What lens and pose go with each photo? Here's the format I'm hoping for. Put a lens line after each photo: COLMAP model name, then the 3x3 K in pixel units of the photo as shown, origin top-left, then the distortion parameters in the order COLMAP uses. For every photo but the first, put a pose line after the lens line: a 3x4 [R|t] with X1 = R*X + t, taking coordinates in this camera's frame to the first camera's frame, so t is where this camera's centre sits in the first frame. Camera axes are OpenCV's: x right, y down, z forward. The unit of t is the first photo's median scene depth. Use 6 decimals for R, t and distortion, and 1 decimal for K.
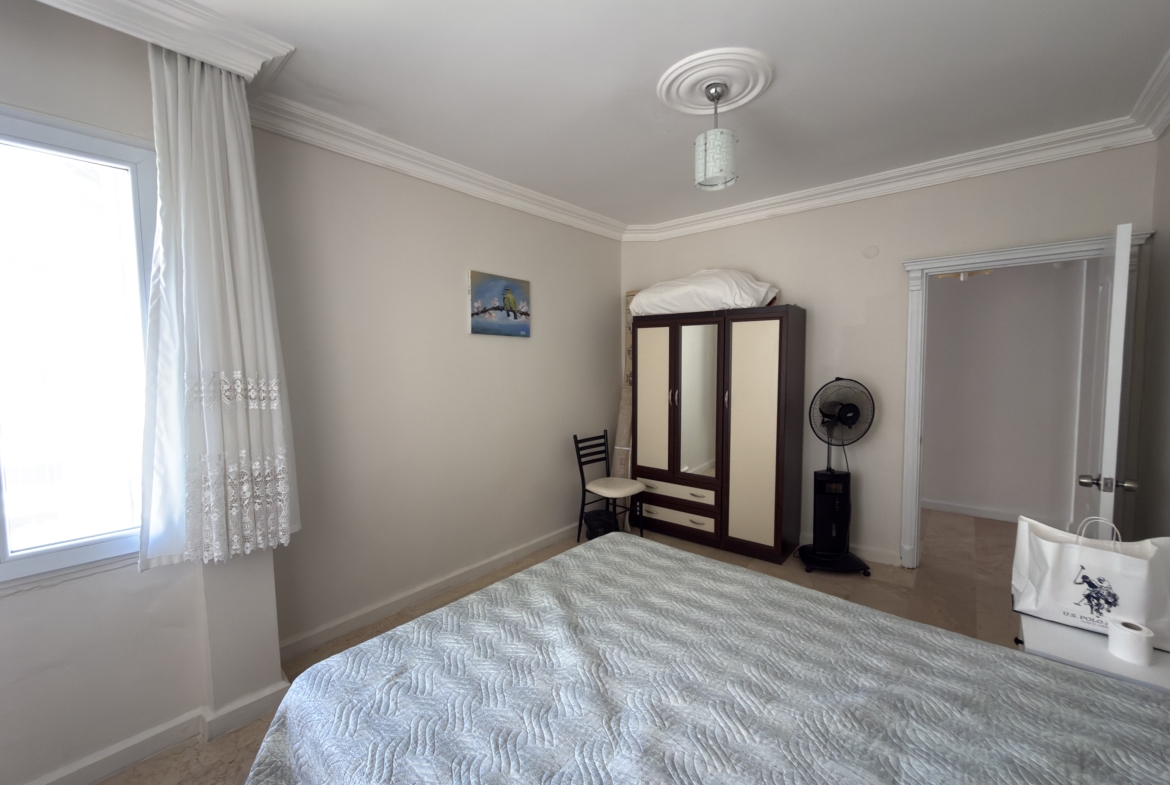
lens RADIAL K [[464.6, 0, 585.8], [0, 464.6, 391.8], [0, 0, 1]] dist [-0.000515, -0.000269]
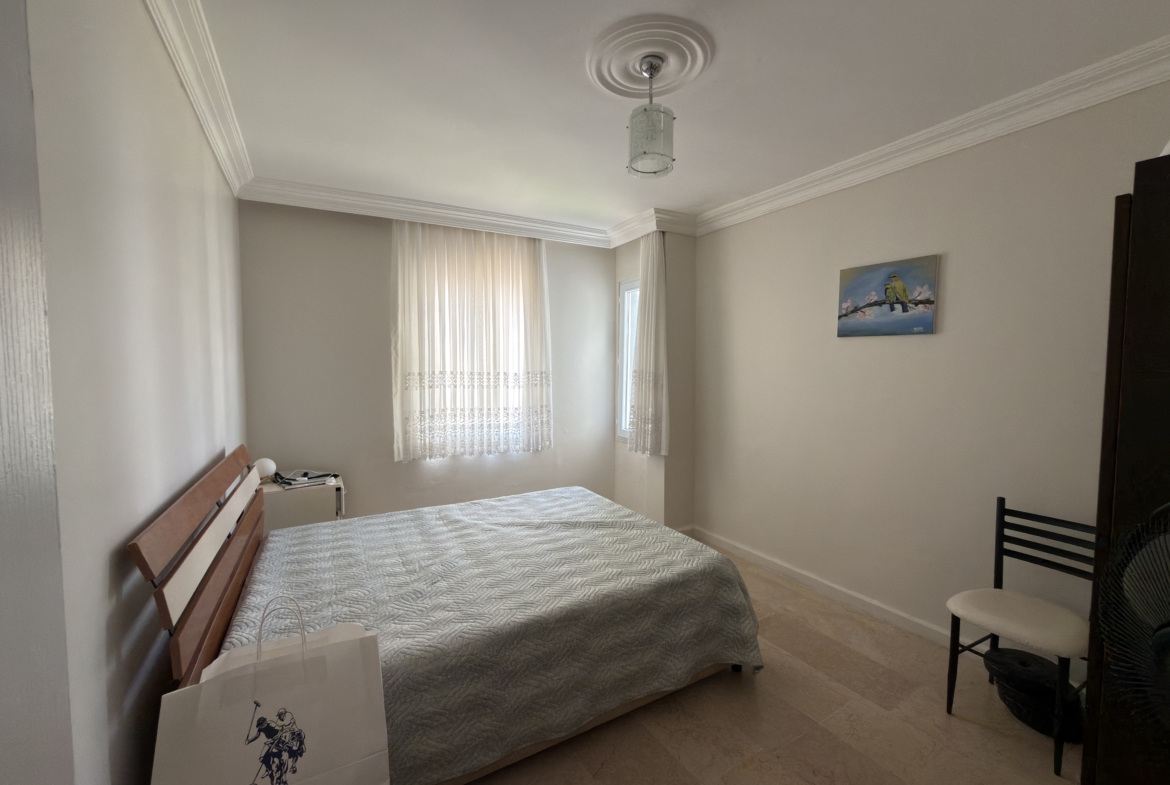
lens RADIAL K [[453.4, 0, 586.9], [0, 453.4, 392.7], [0, 0, 1]] dist [-0.000435, 0.000020]
pose [[-0.315663, 0.064703, -0.946663, 0.755476], [-0.065418, 0.993815, 0.089739, -0.059933], [0.946614, 0.090256, -0.309478, 0.776373]]
